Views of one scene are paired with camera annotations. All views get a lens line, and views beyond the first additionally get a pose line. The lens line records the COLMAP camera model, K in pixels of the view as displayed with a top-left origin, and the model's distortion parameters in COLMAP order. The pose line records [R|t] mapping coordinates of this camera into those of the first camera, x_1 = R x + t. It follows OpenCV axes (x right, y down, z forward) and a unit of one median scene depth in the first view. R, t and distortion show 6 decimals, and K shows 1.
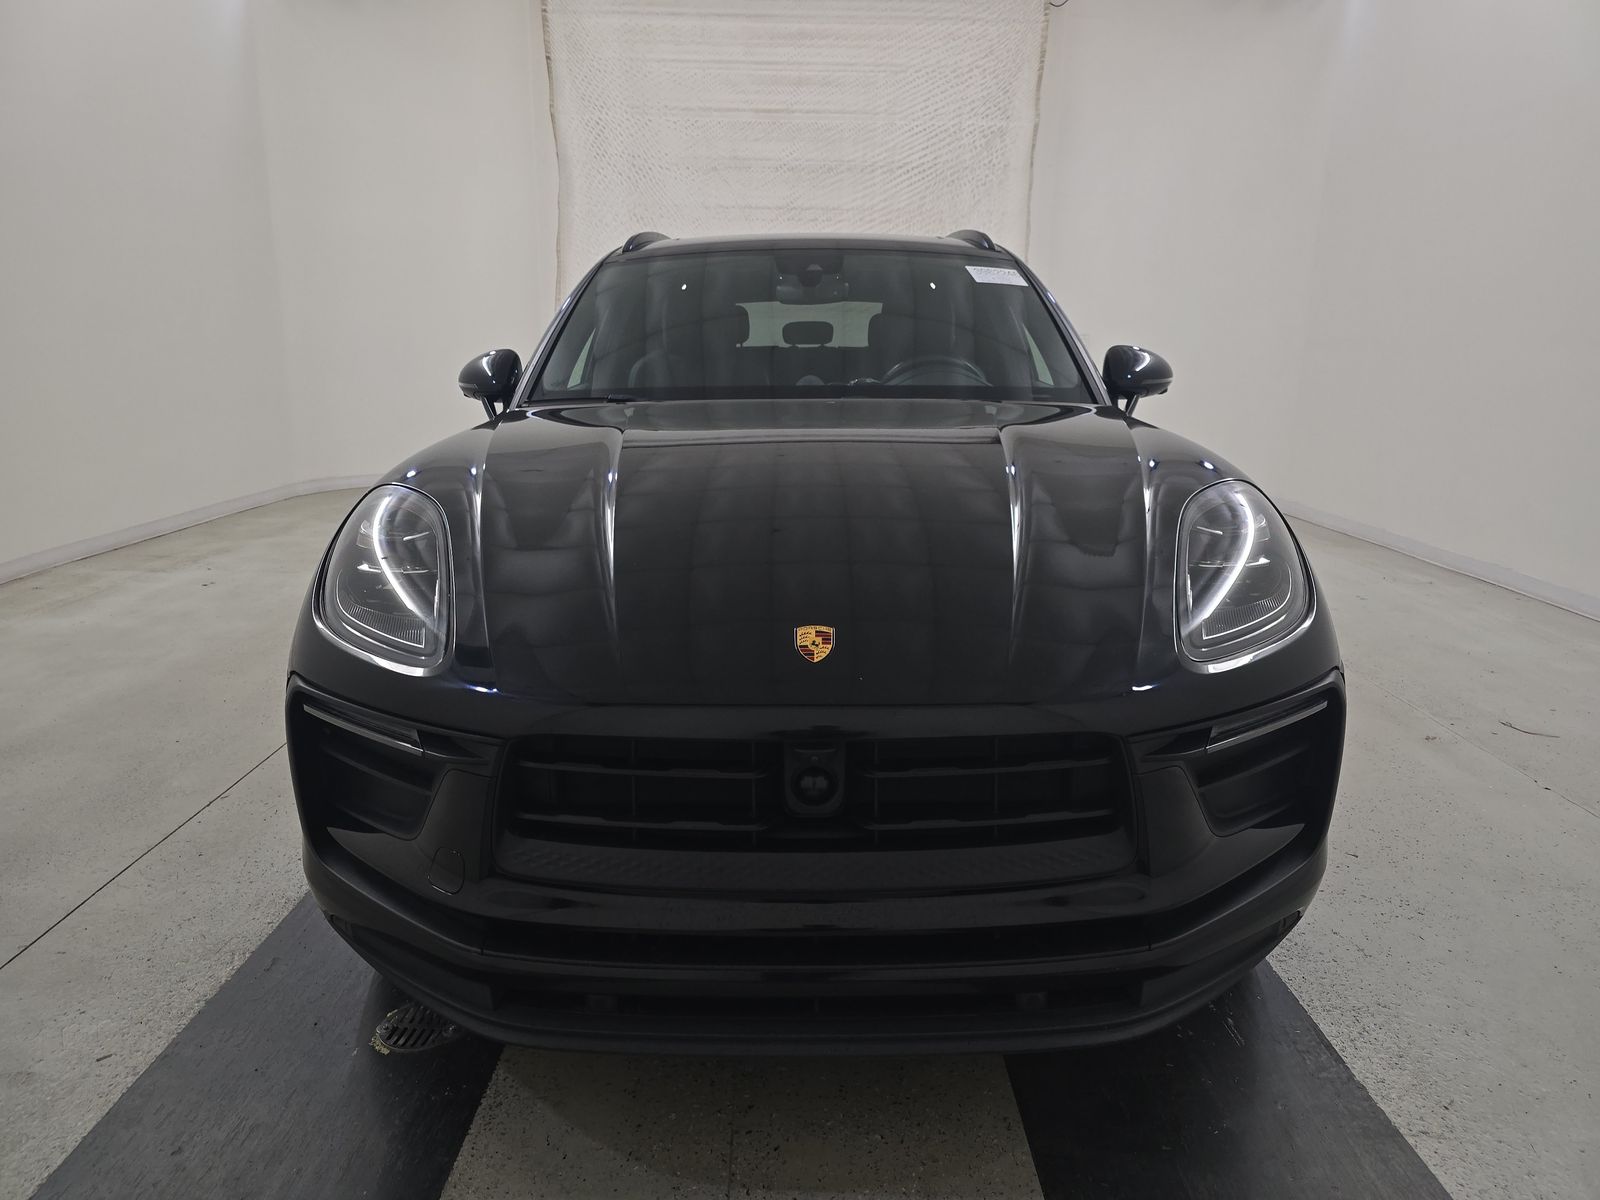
lens RADIAL K [[1073.4, 0, 797.0], [0, 1073.4, 603.0], [0, 0, 1]] dist [0.021223, -0.021649]
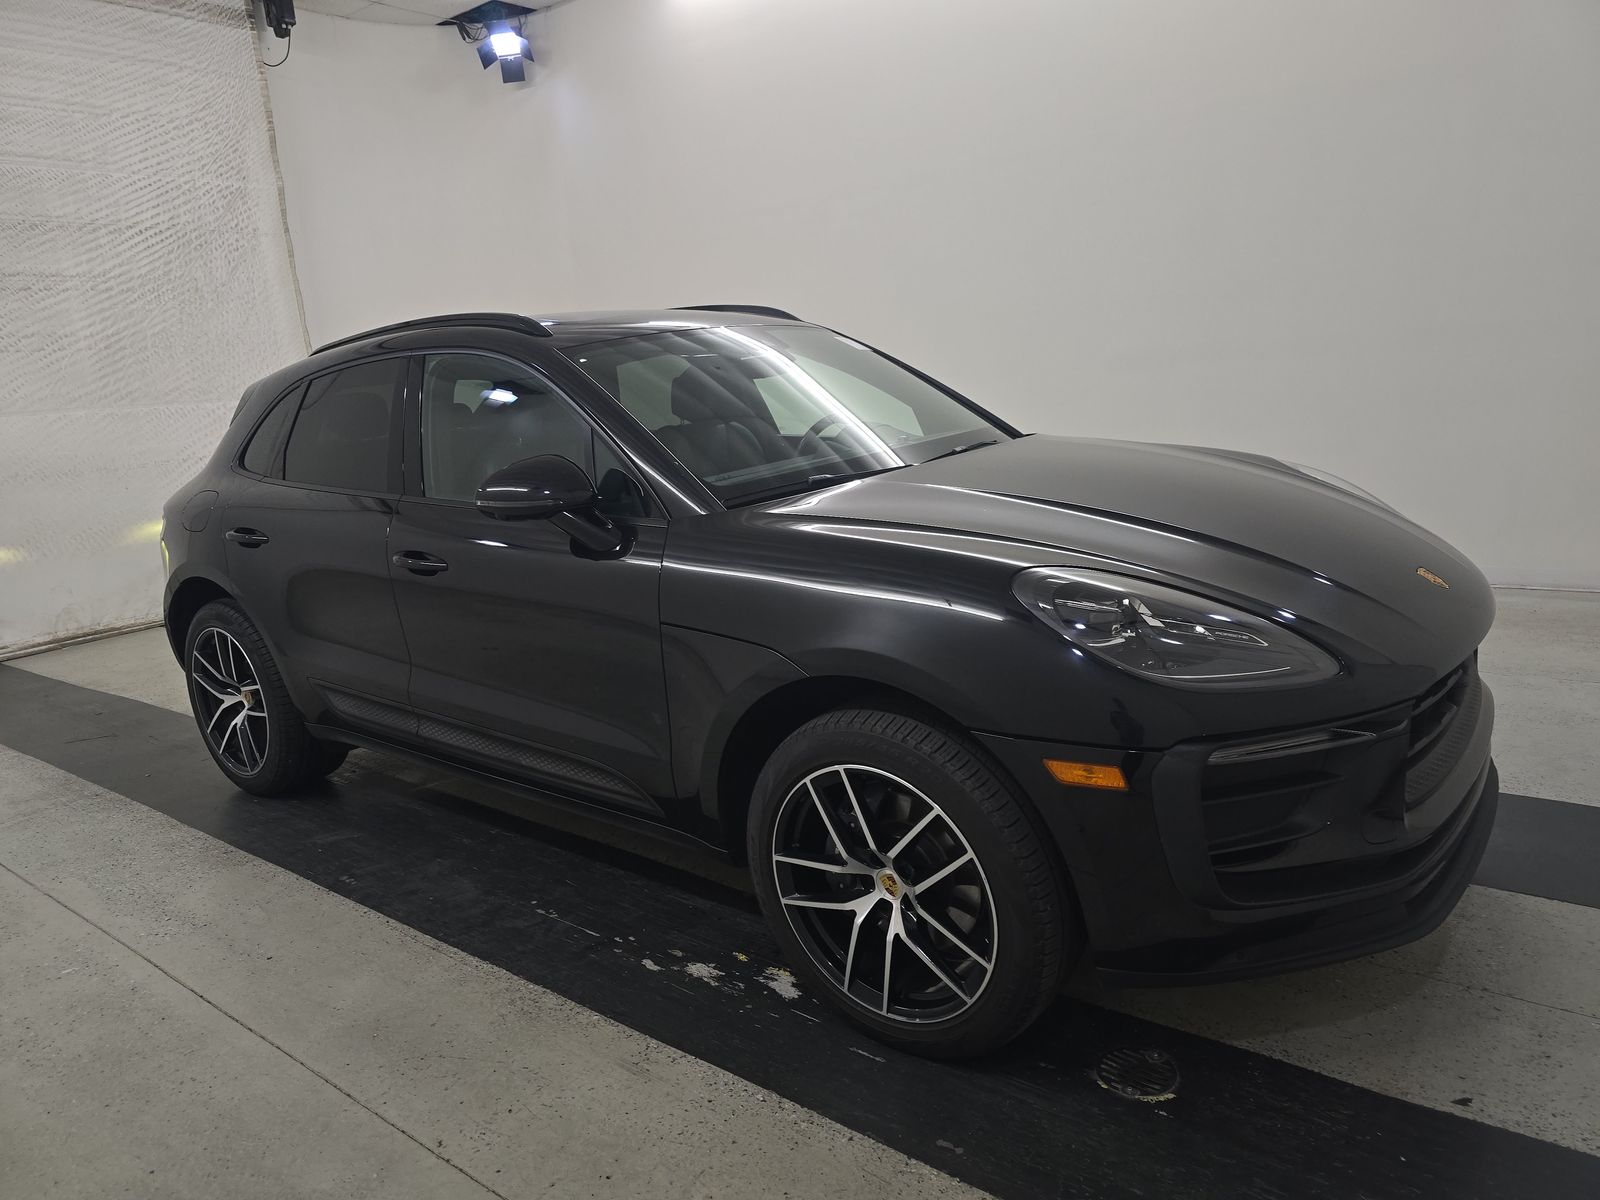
lens RADIAL K [[1073.4, 0, 797.3], [0, 1073.4, 602.9], [0, 0, 1]] dist [0.021223, -0.021649]
pose [[0.615886, -0.223804, 0.755378, -0.285251], [0.264558, 0.961878, 0.069284, -0.045335], [-0.742087, 0.157170, 0.651617, 0.116526]]
